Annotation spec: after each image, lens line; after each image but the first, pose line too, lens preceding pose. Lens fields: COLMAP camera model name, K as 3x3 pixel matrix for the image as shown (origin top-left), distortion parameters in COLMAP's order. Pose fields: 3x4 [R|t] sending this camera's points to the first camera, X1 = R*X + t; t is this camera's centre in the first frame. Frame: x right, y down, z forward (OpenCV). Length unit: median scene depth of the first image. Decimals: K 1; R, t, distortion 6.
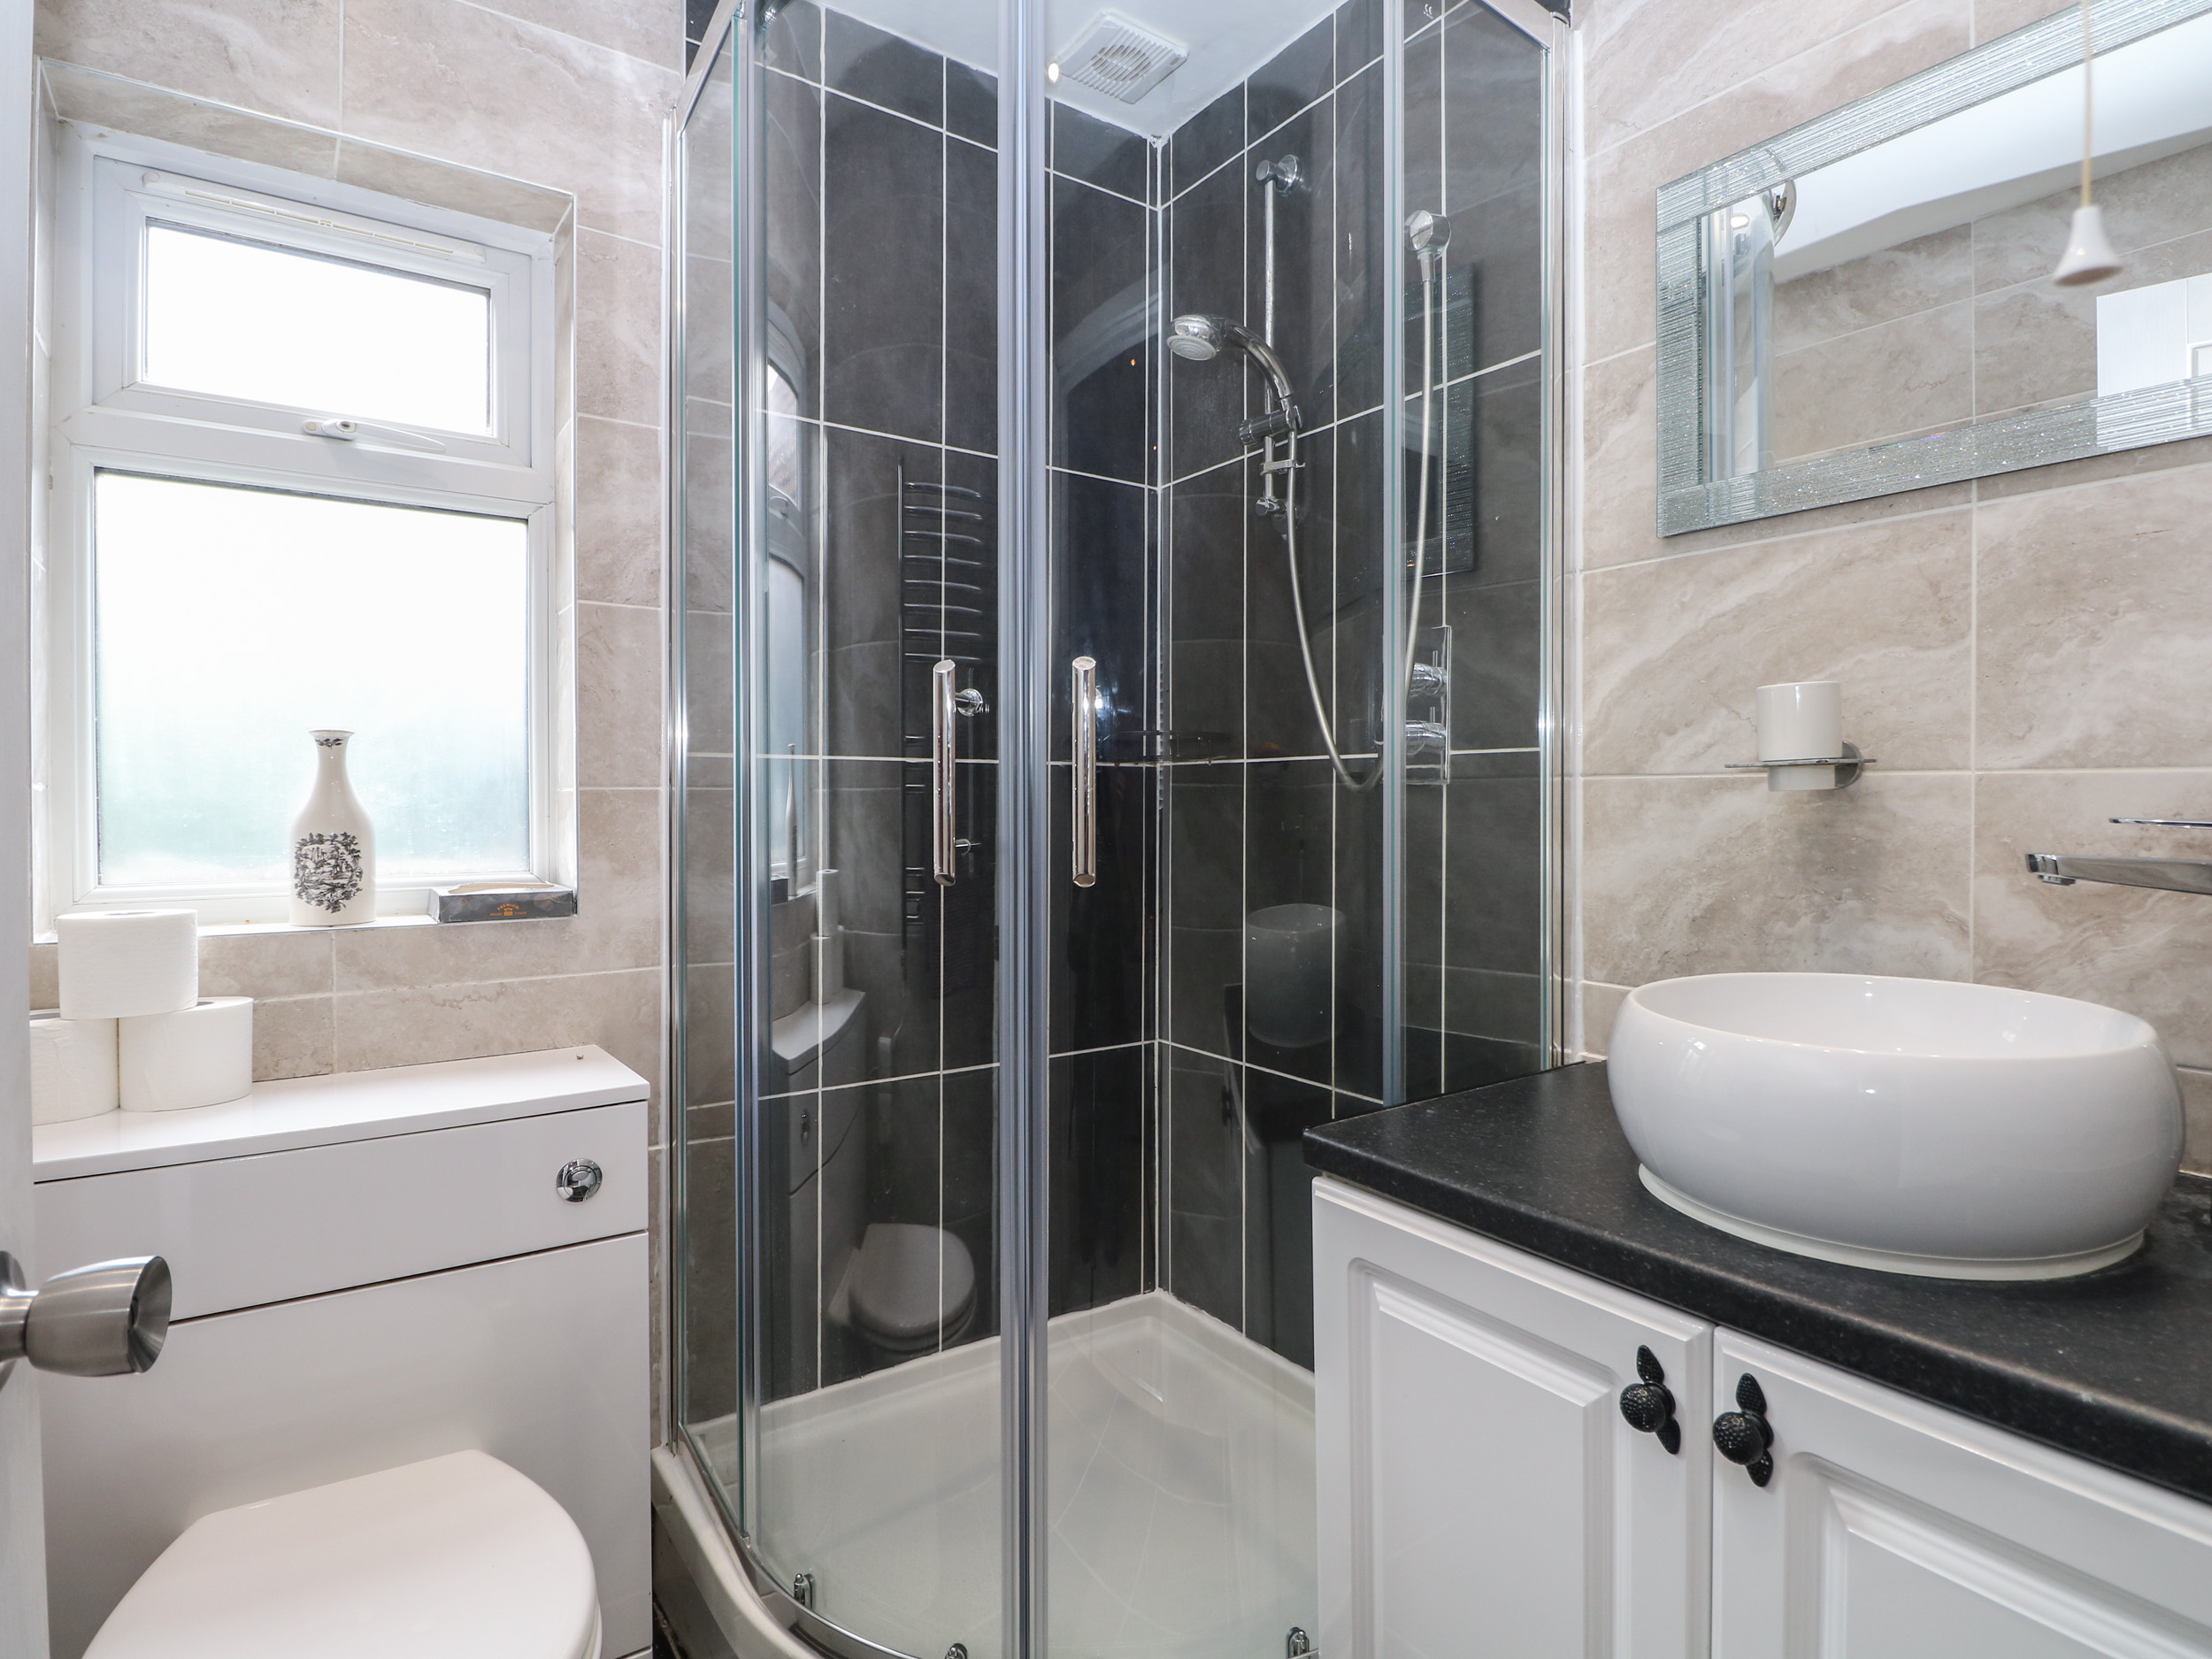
lens RADIAL K [[1192.3, 0, 1107.9], [0, 1192.3, 807.2], [0, 0, 1]] dist [0.000618, -0.012309]
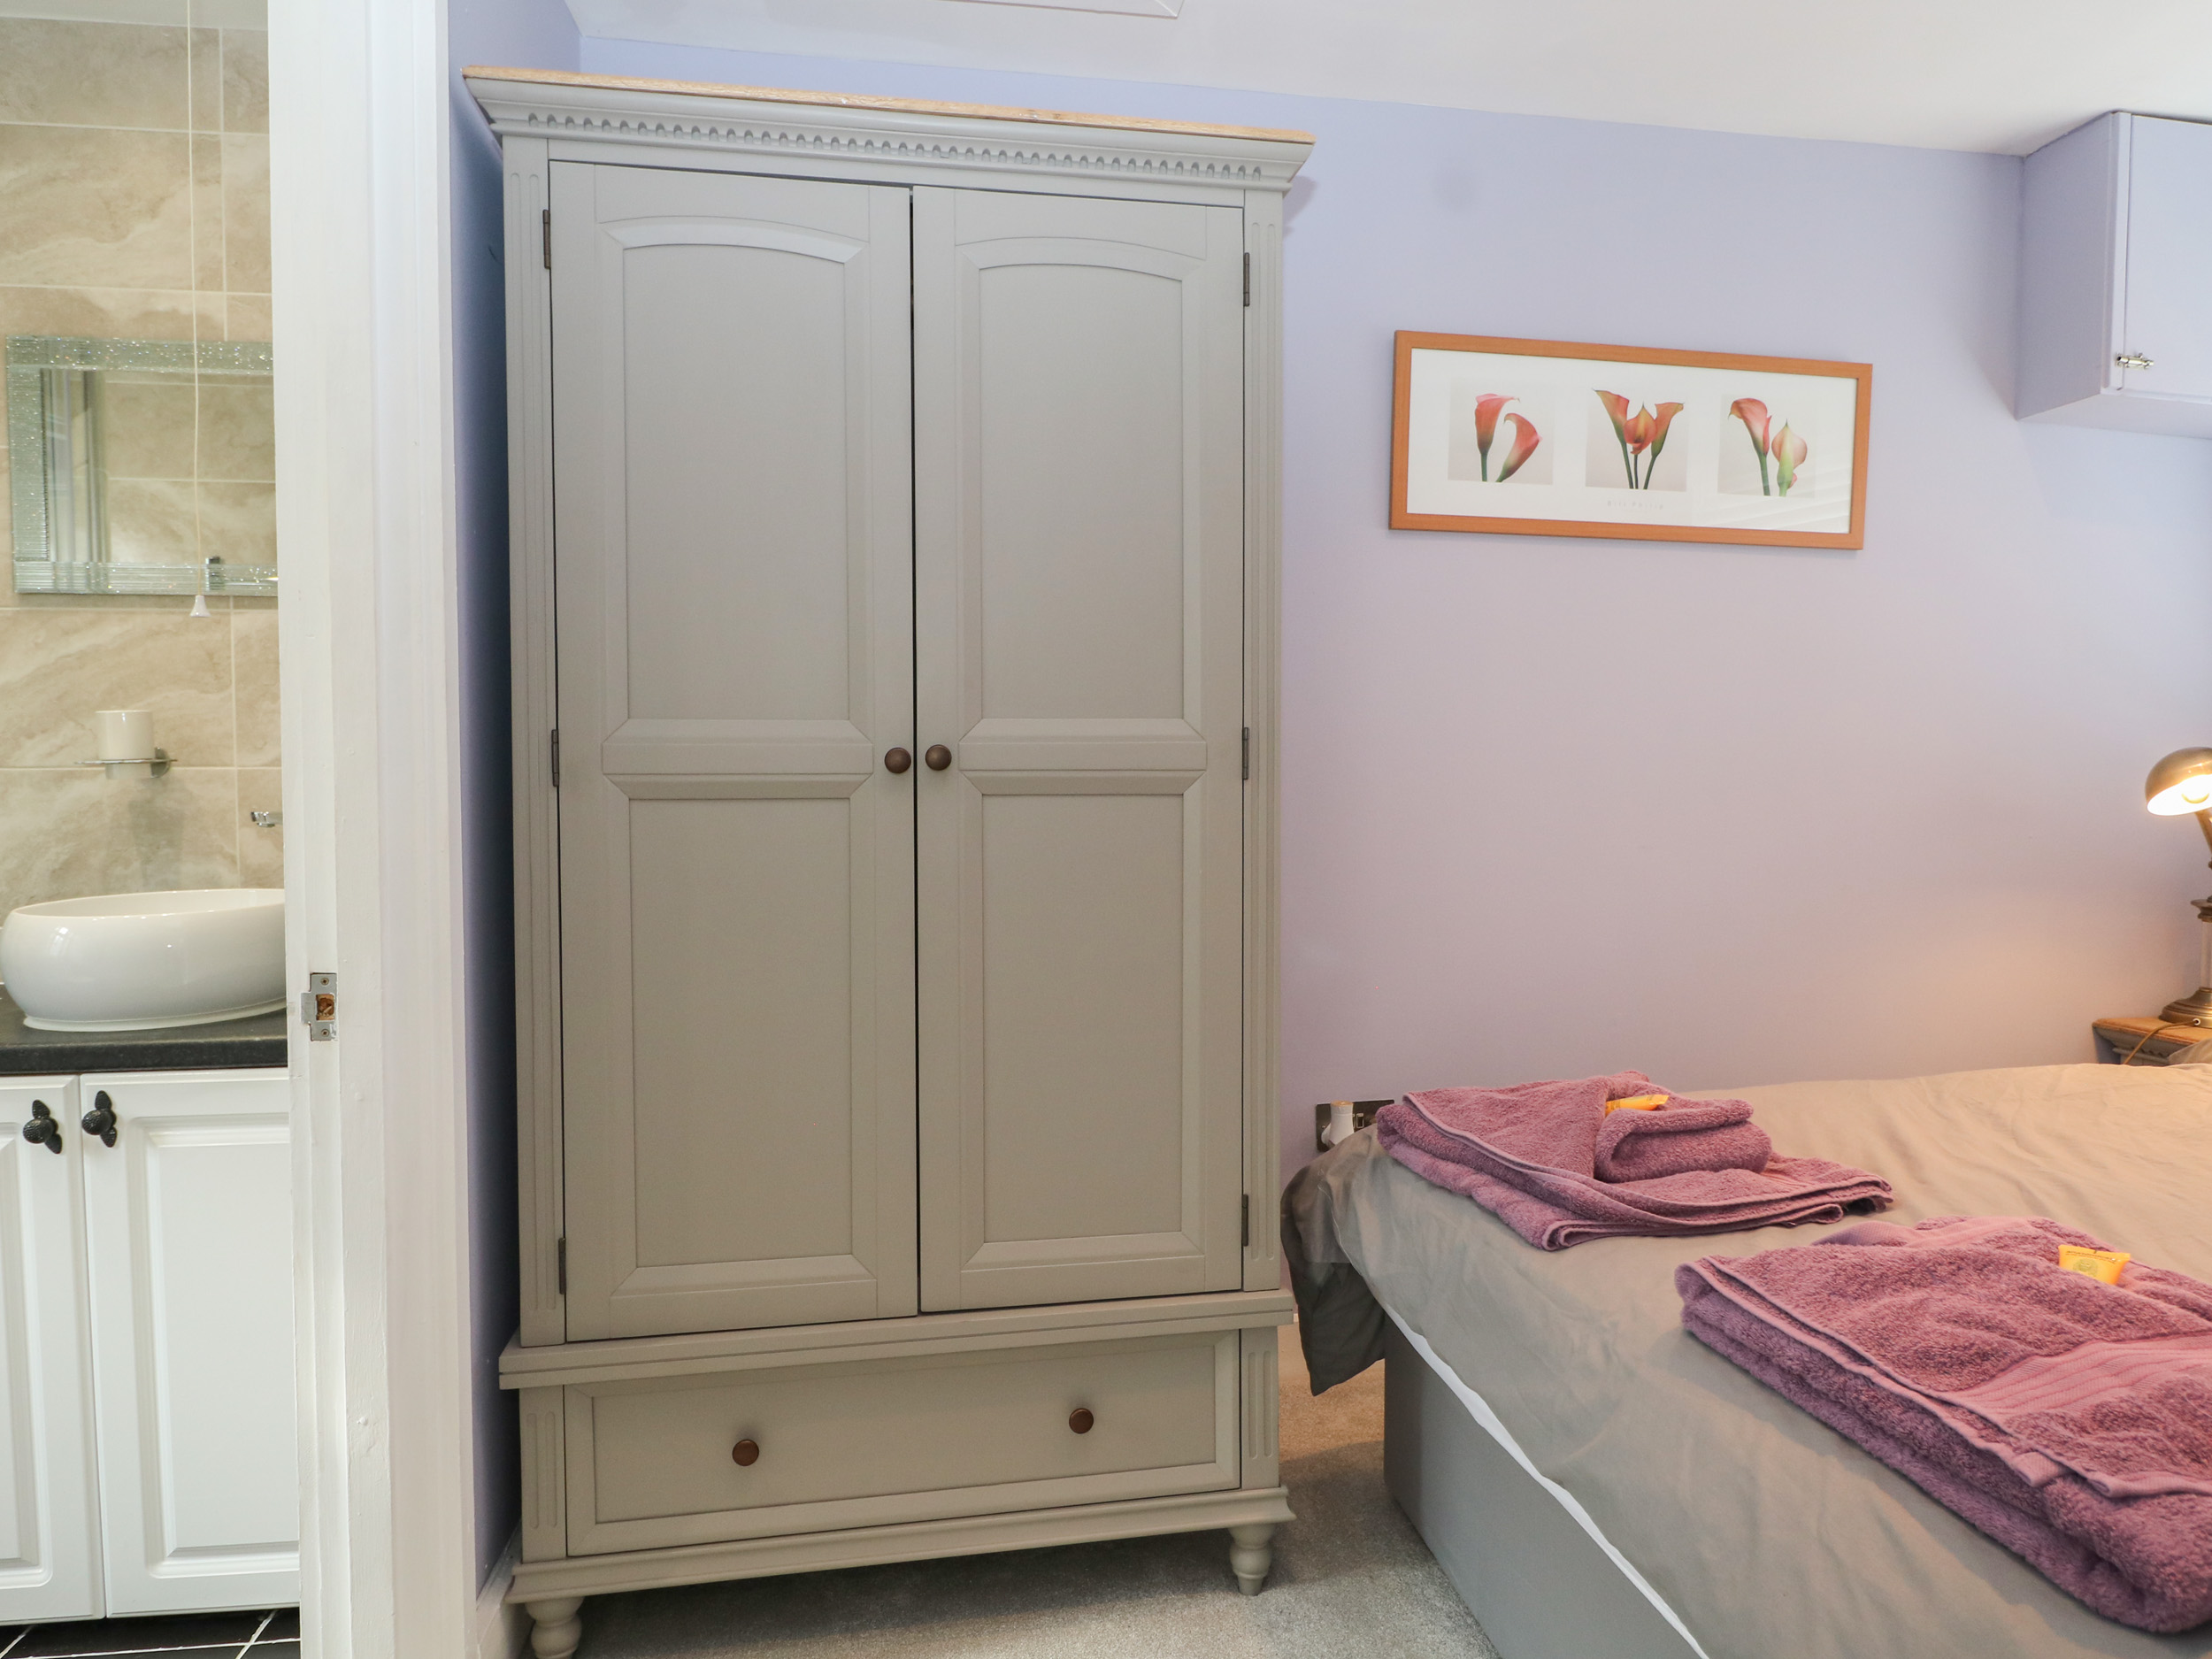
lens RADIAL K [[1364.7, 0, 1104.7], [0, 1364.7, 826.8], [0, 0, 1]] dist [-0.001051, -0.008093]
pose [[0.431559, -0.034909, 0.901409, -0.487695], [0.013534, 0.999389, 0.032224, 0.008735], [-0.901983, -0.001707, 0.431768, -0.947331]]
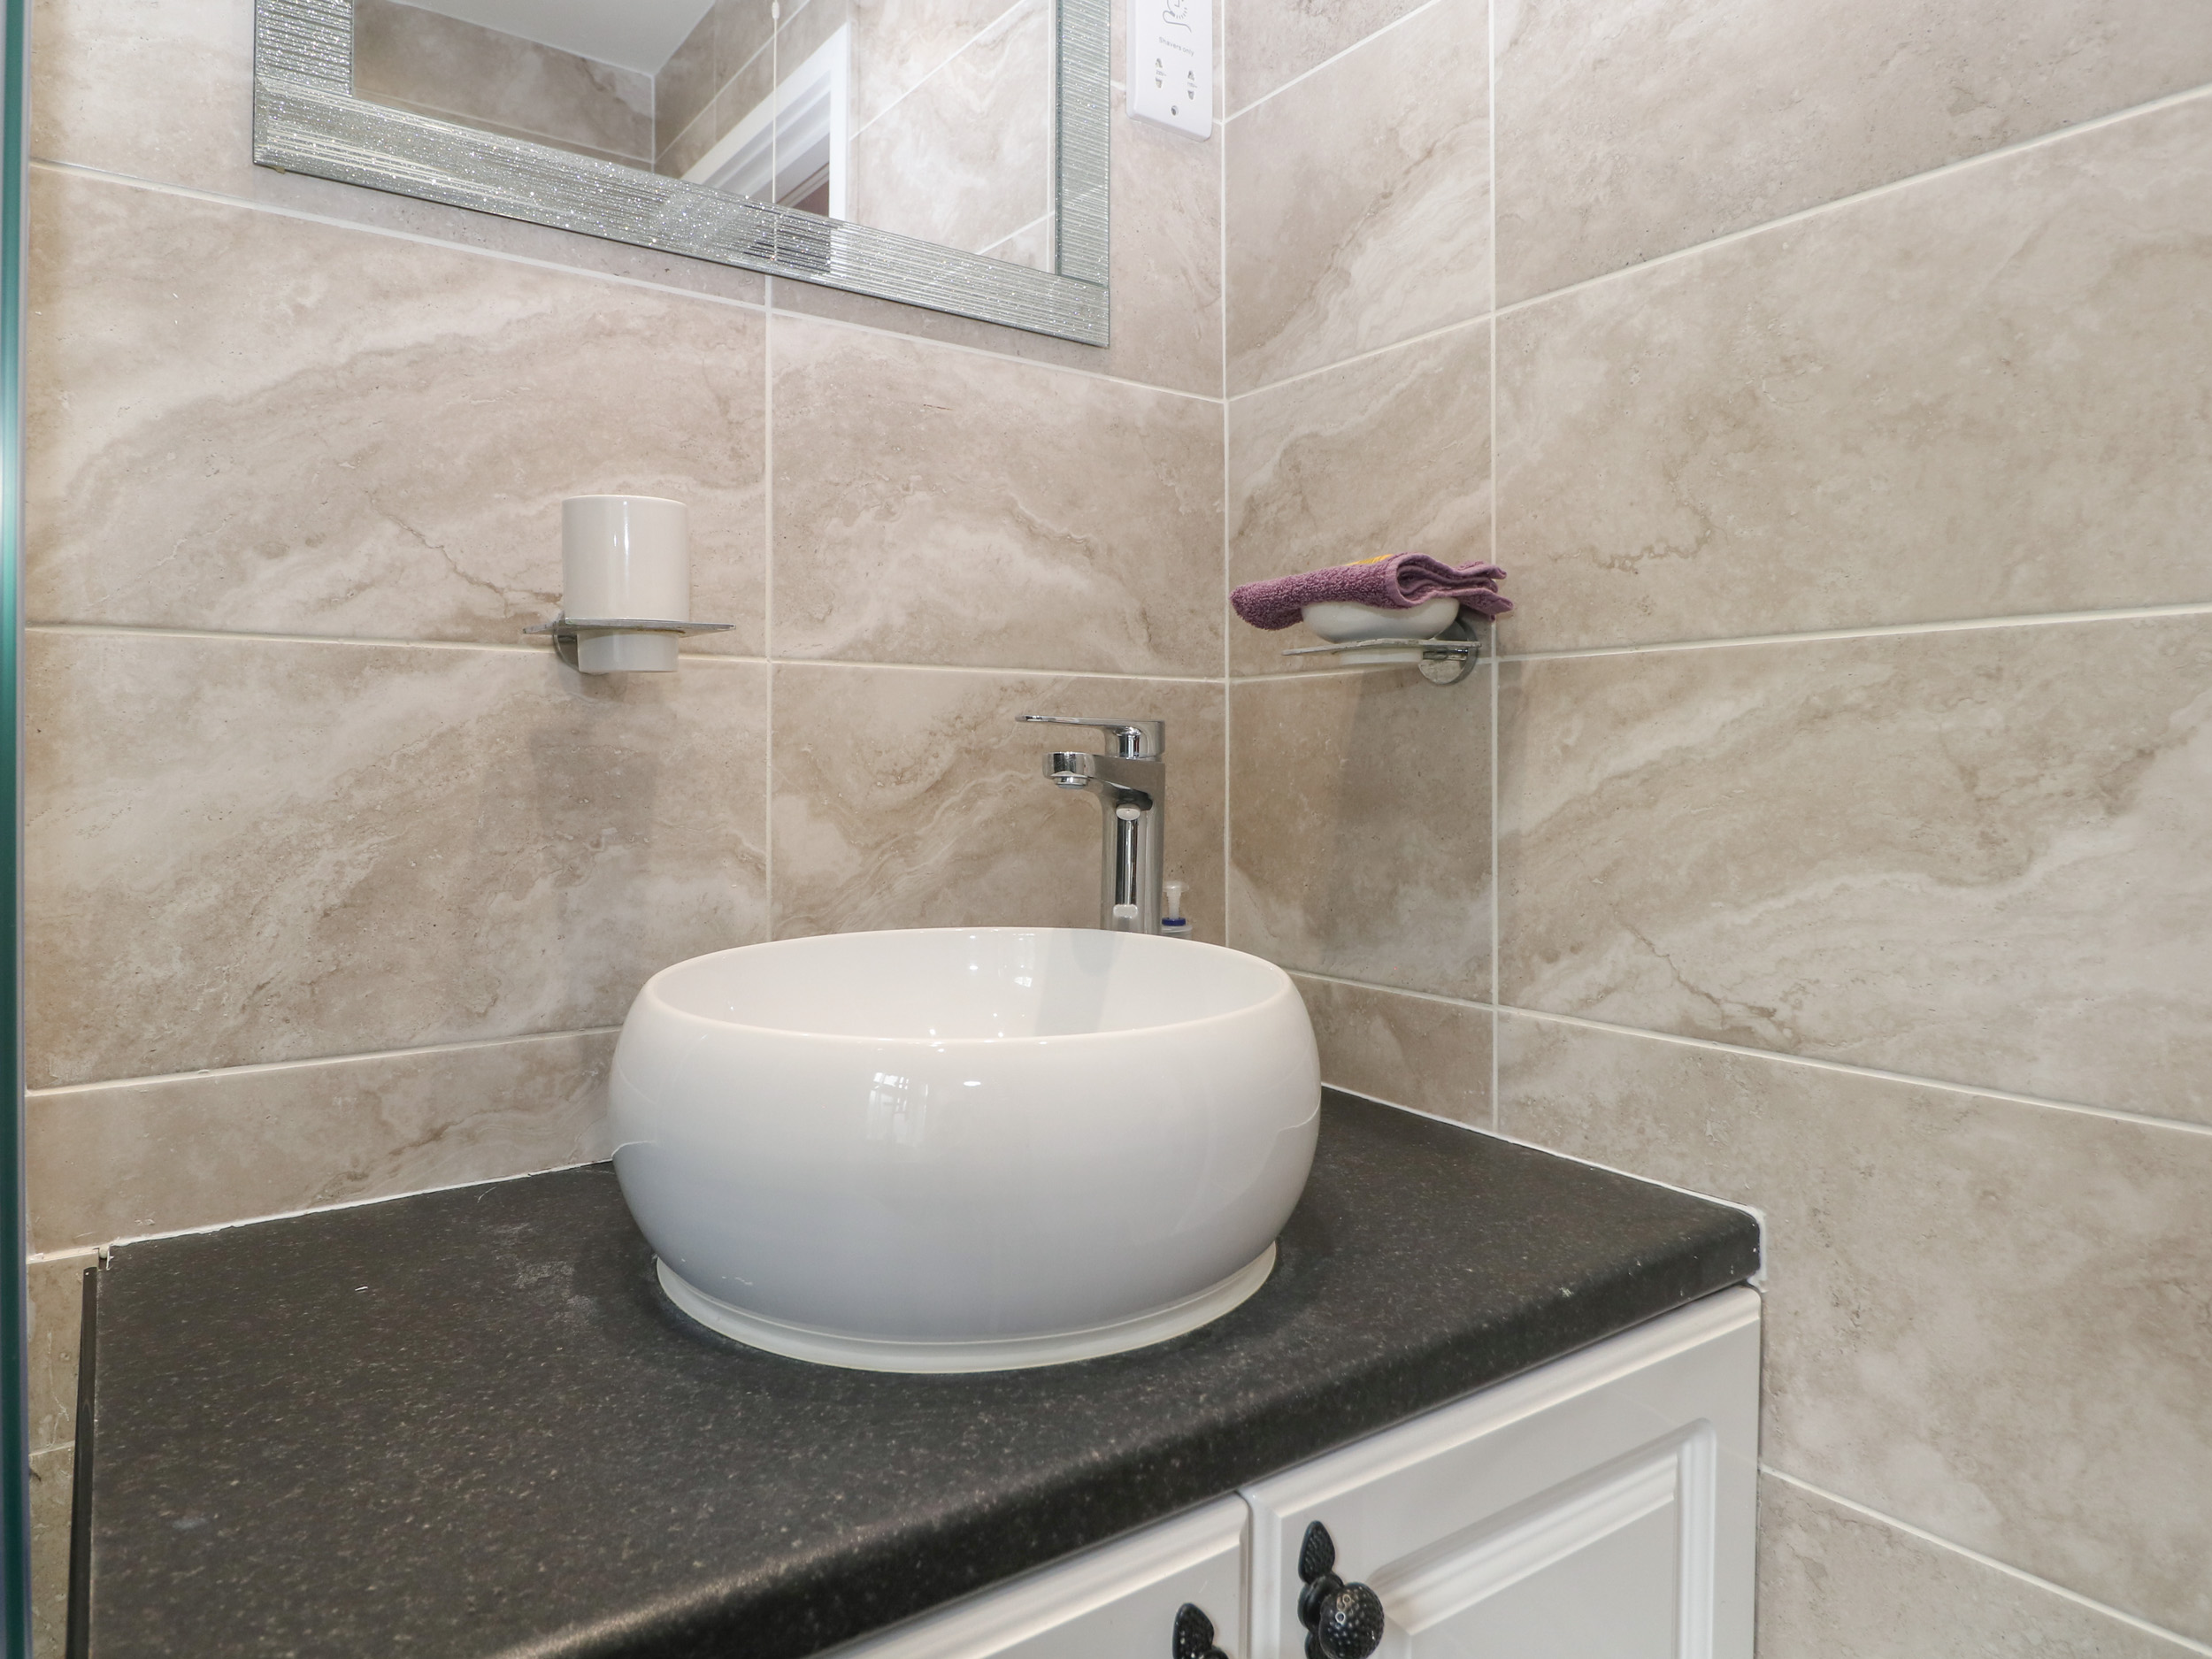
lens RADIAL K [[1364.7, 0, 1140.0], [0, 1364.7, 755.2], [0, 0, 1]] dist [-0.001051, -0.008093]
pose [[-0.043395, 0.005712, 0.999042, -0.149736], [0.010388, 0.999932, -0.005266, 0.037209], [-0.999004, 0.010150, -0.043451, 0.784025]]
